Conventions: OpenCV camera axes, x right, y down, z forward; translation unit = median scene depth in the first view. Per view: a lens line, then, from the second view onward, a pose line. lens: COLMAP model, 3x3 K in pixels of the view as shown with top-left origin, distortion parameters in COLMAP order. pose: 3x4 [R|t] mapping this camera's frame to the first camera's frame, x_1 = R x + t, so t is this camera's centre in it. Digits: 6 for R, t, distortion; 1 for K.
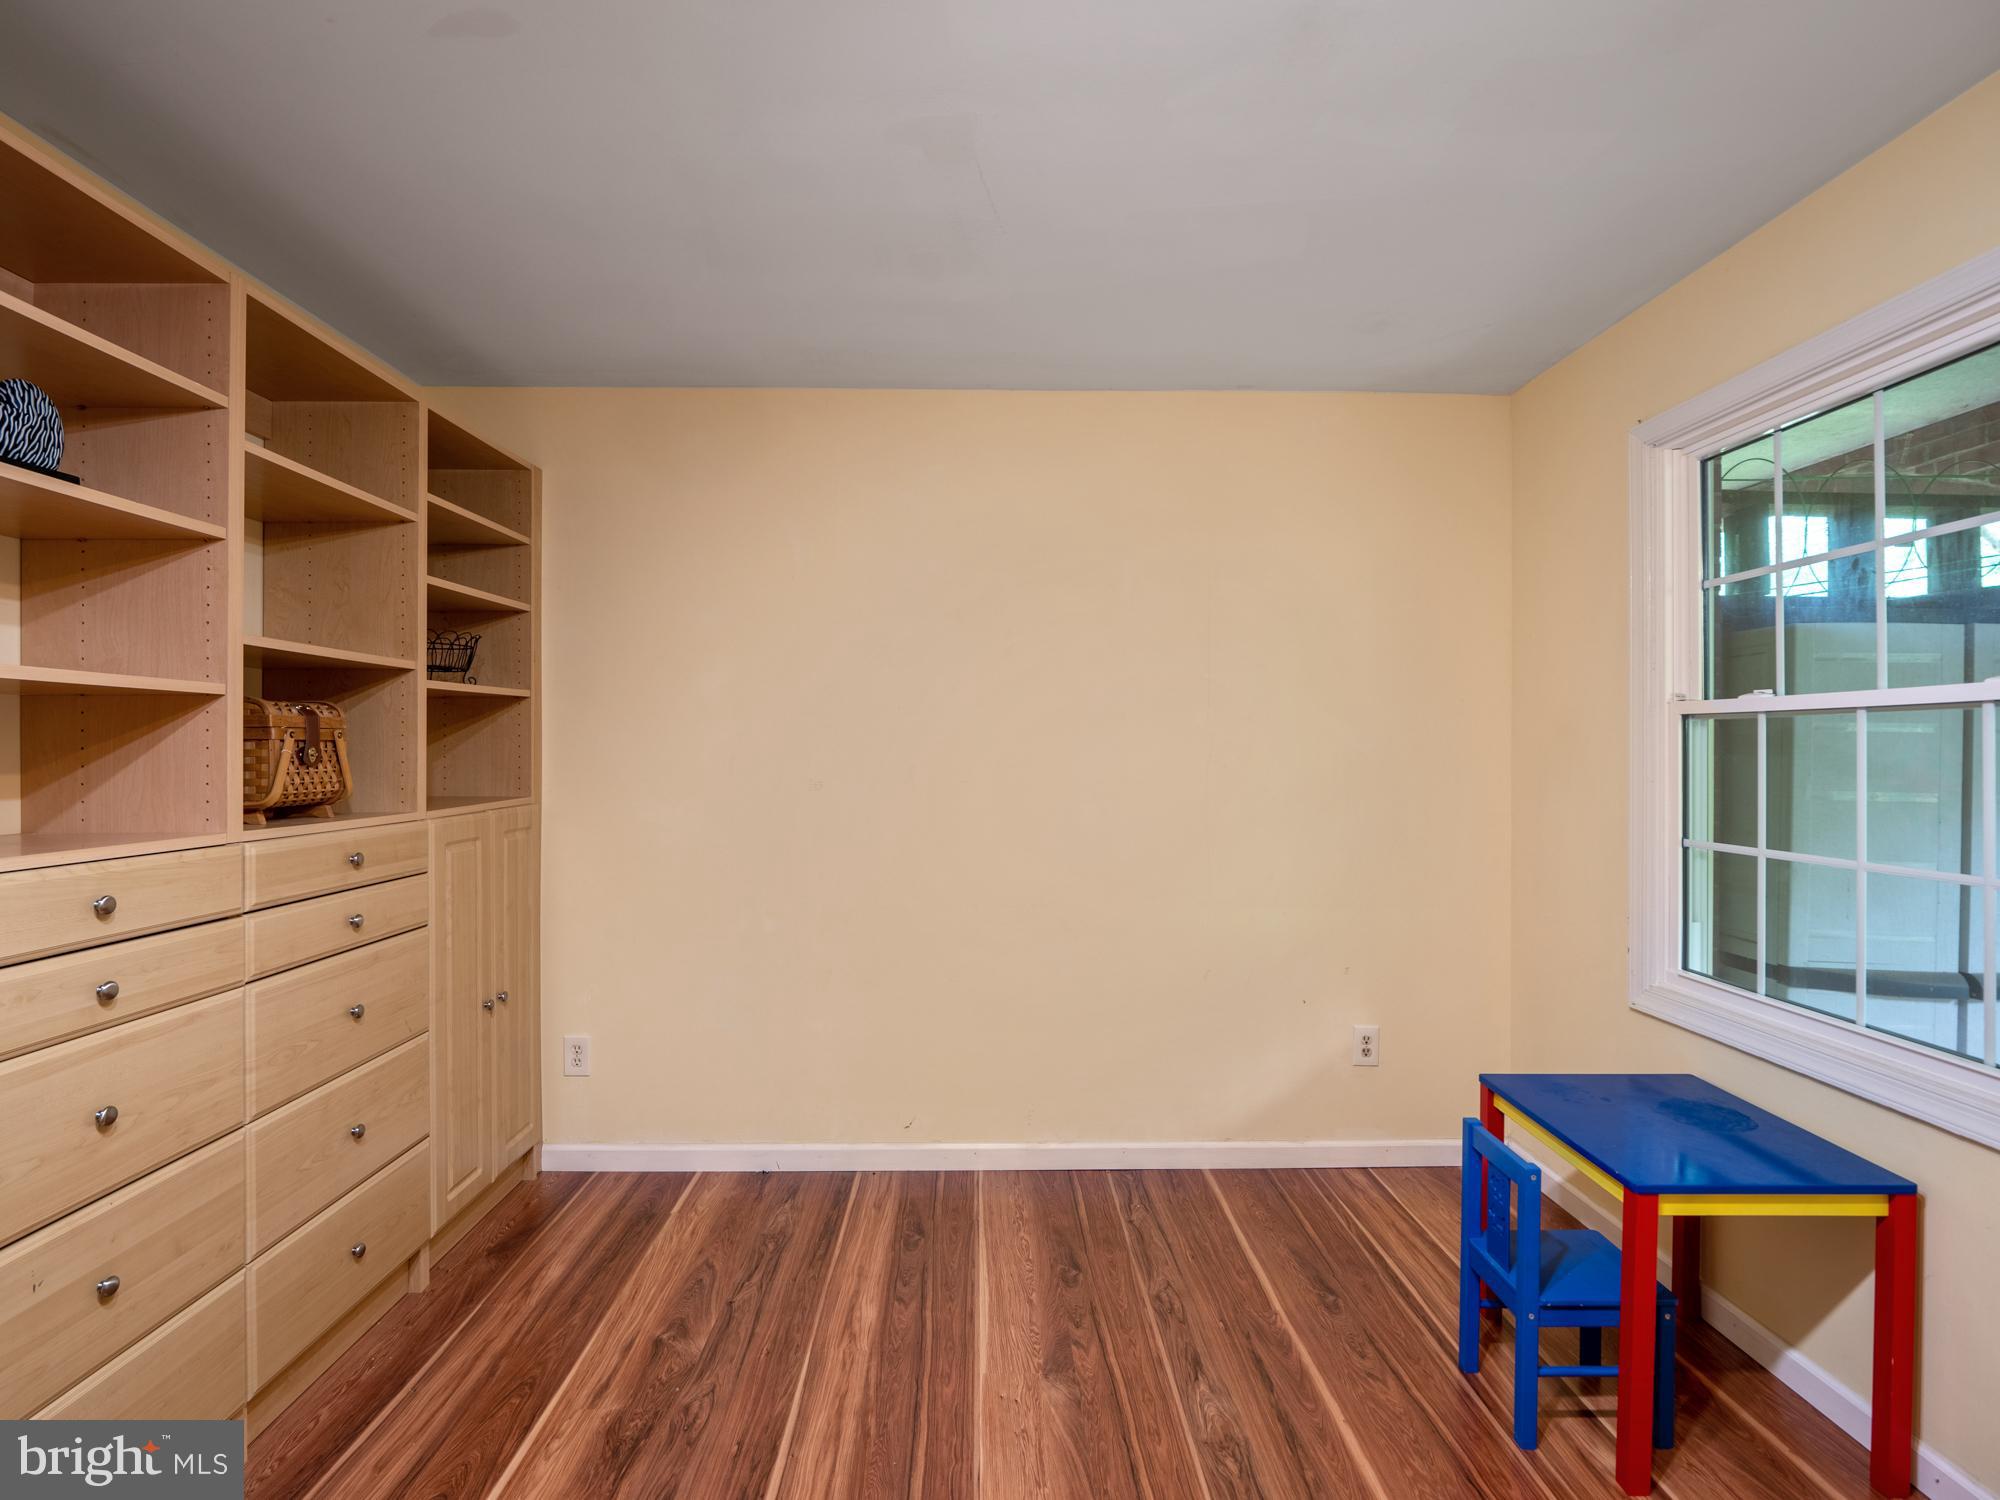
lens RADIAL K [[980.0, 0, 992.3], [0, 980.0, 743.3], [0, 0, 1]] dist [-0.004813, -0.004427]
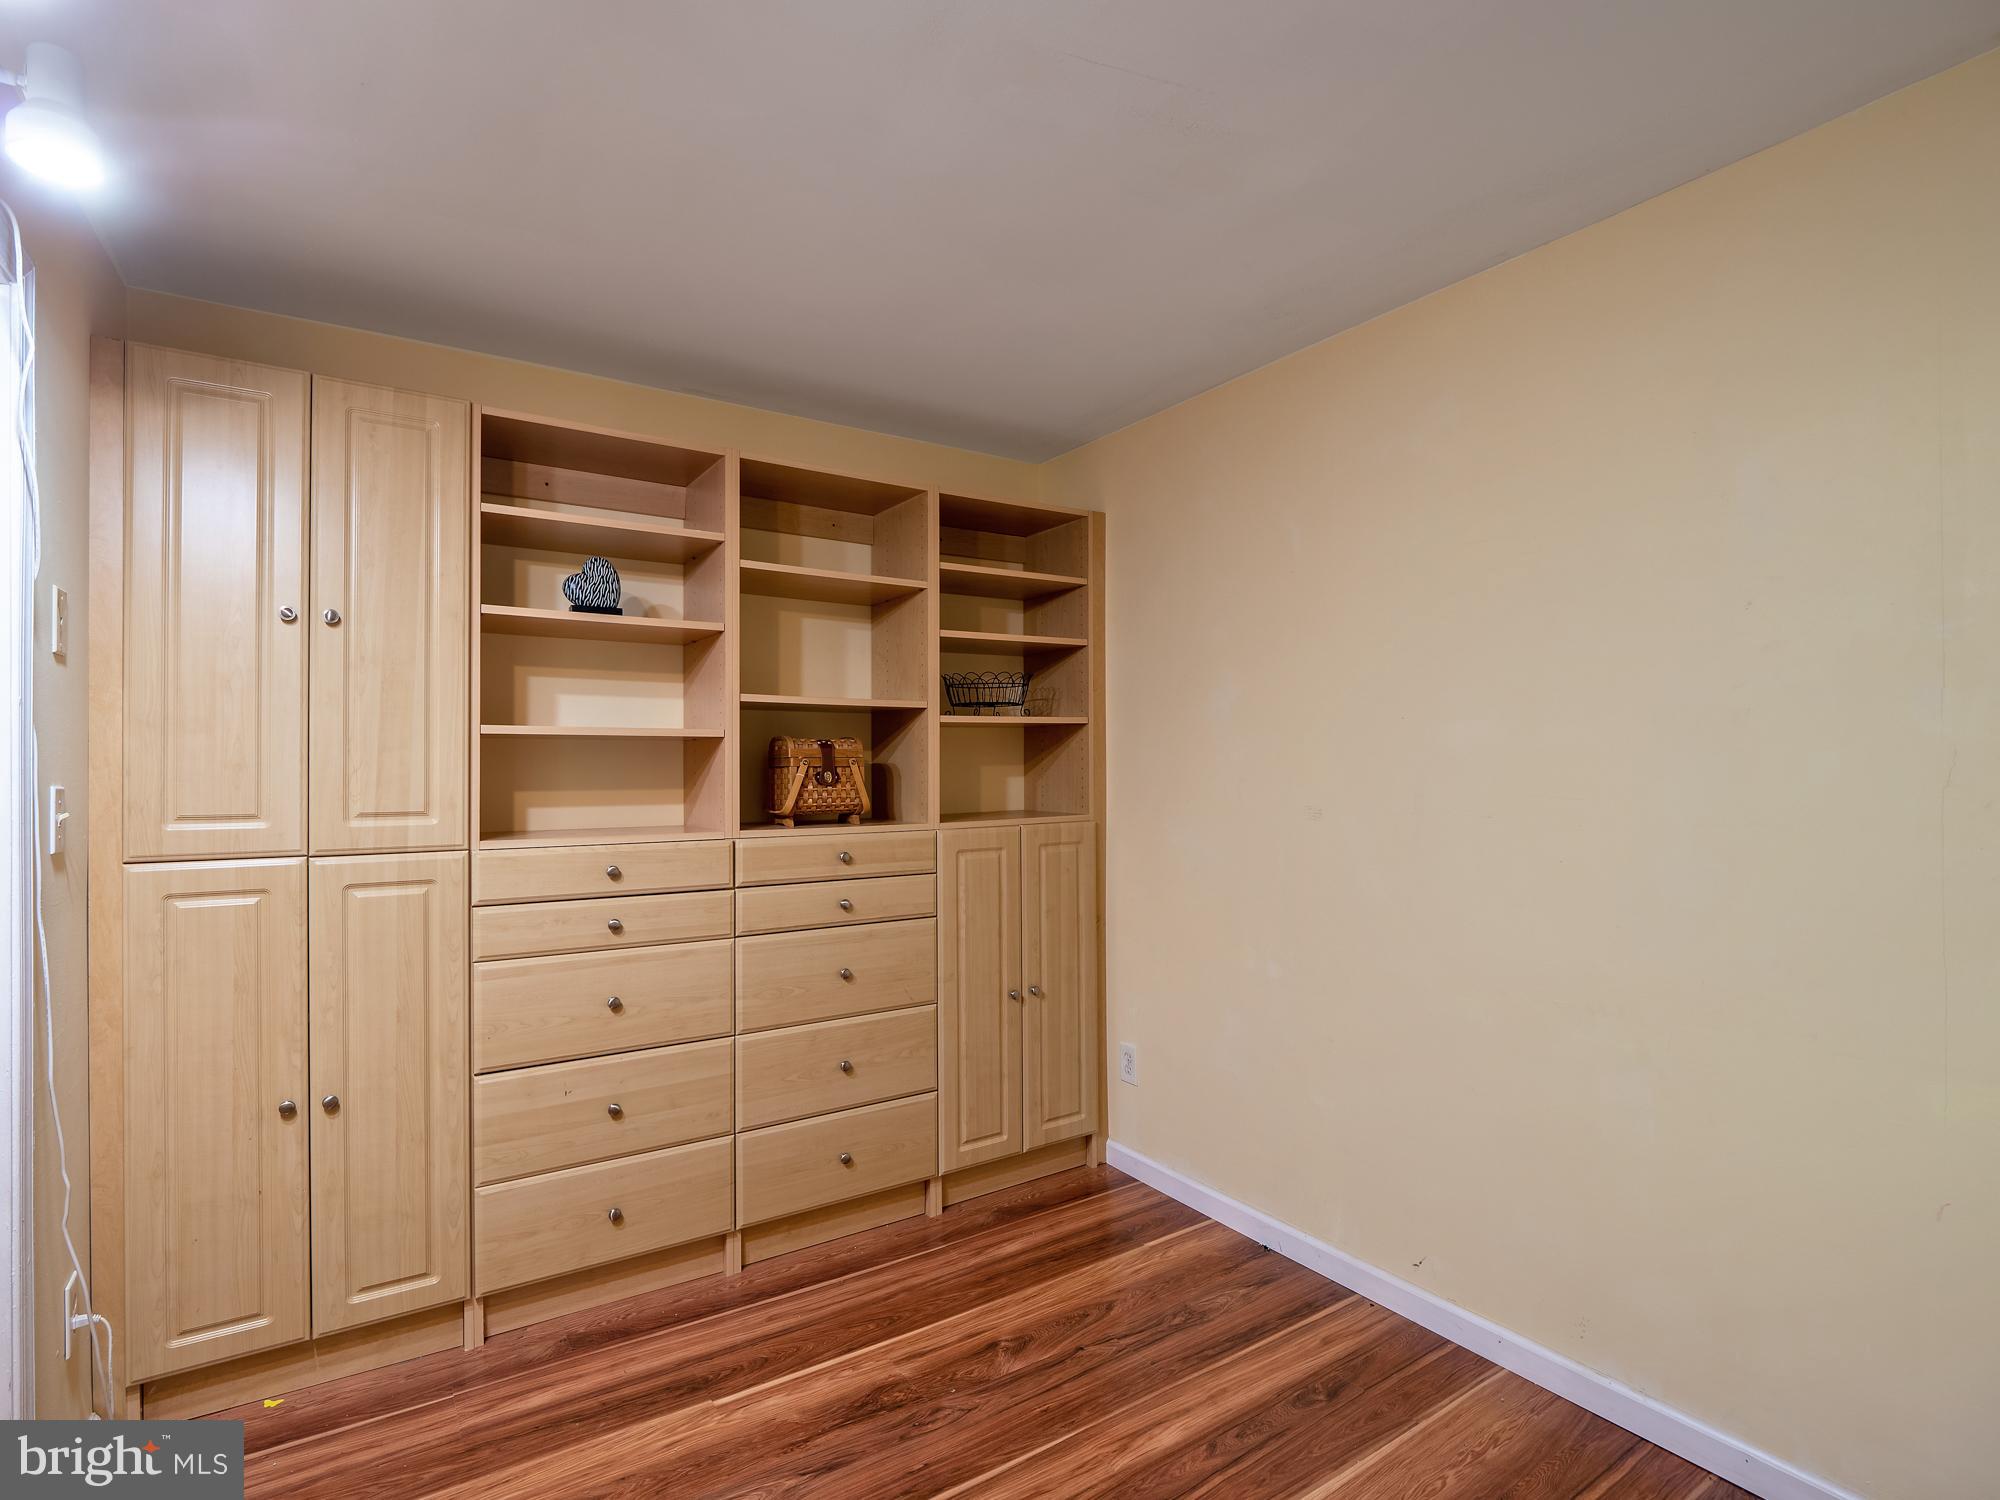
lens RADIAL K [[985.6, 0, 992.8], [0, 985.6, 749.7], [0, 0, 1]] dist [-0.008392, -0.002474]
pose [[0.544734, -0.015796, -0.838460, 0.498317], [0.009504, 0.999875, -0.012662, -0.005722], [0.838555, -0.001071, 0.544816, 0.396131]]
